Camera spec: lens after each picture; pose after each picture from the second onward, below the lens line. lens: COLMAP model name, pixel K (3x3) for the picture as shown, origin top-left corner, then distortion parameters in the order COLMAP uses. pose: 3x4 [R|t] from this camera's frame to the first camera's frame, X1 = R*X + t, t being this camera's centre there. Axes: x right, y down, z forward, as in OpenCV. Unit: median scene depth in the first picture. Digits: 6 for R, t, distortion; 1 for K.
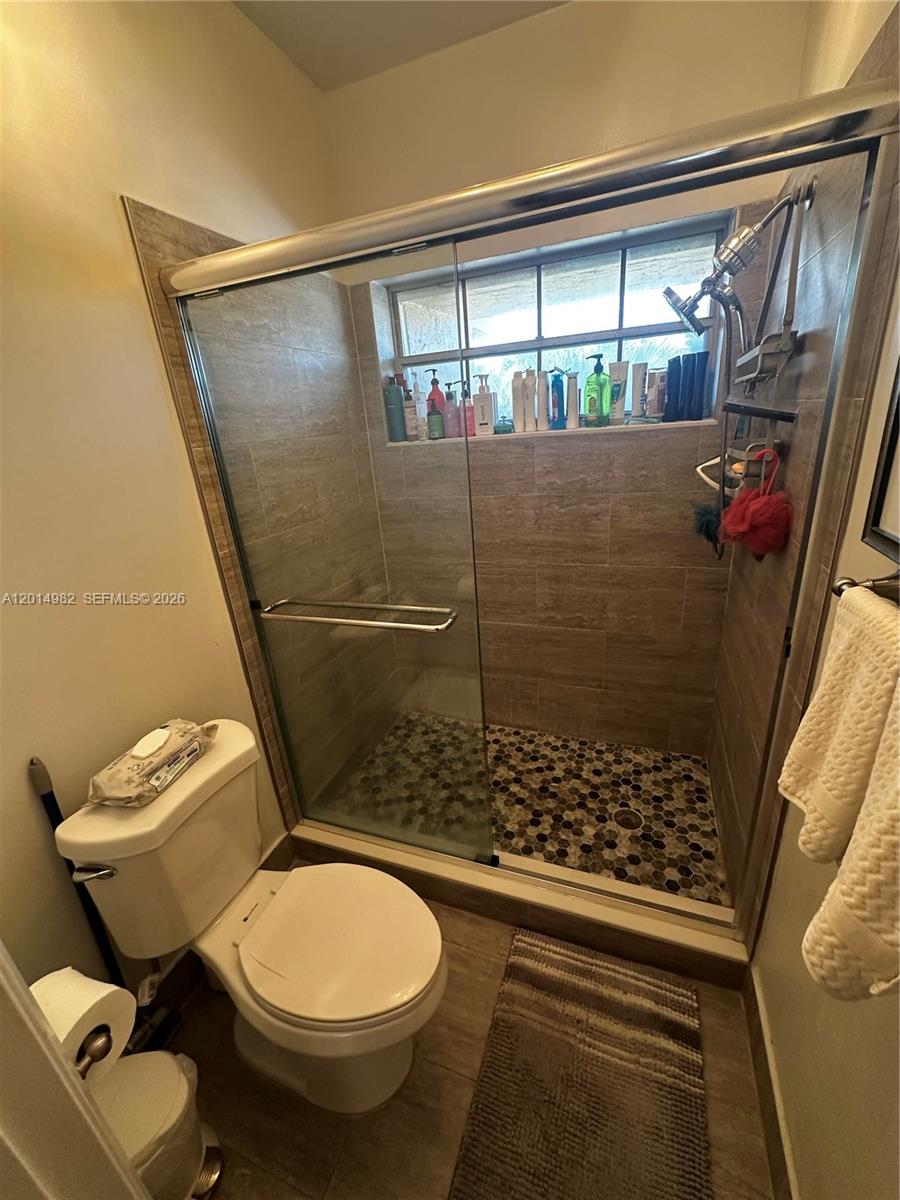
lens RADIAL K [[477.6, 0, 446.5], [0, 477.6, 593.9], [0, 0, 1]] dist [-0.002142, 0.000844]
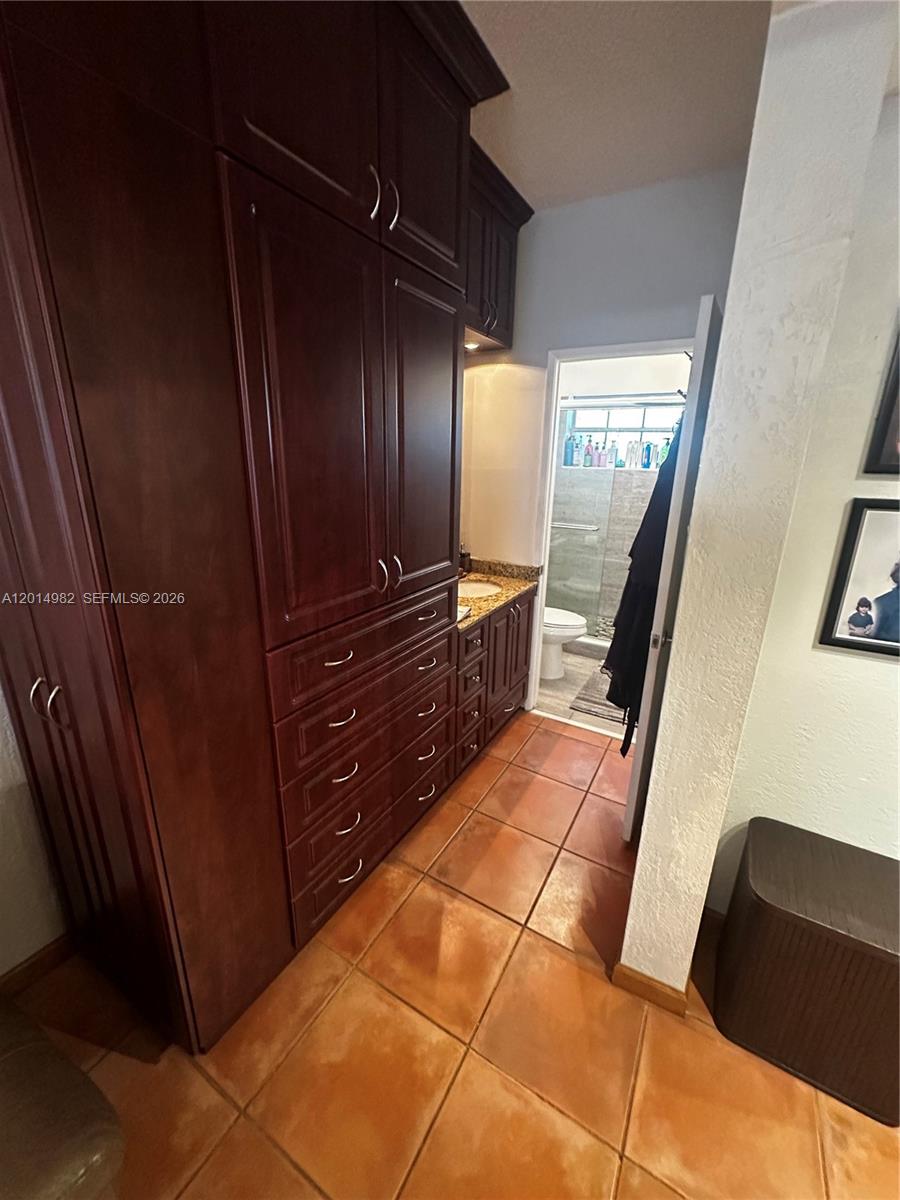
lens RADIAL K [[477.6, 0, 454.0], [0, 477.6, 599.0], [0, 0, 1]] dist [-0.002142, 0.000844]
pose [[0.981073, 0.144625, -0.128763, -0.250884], [-0.151995, 0.987149, -0.049330, 0.469808], [0.119974, 0.067967, 0.990448, -1.183078]]
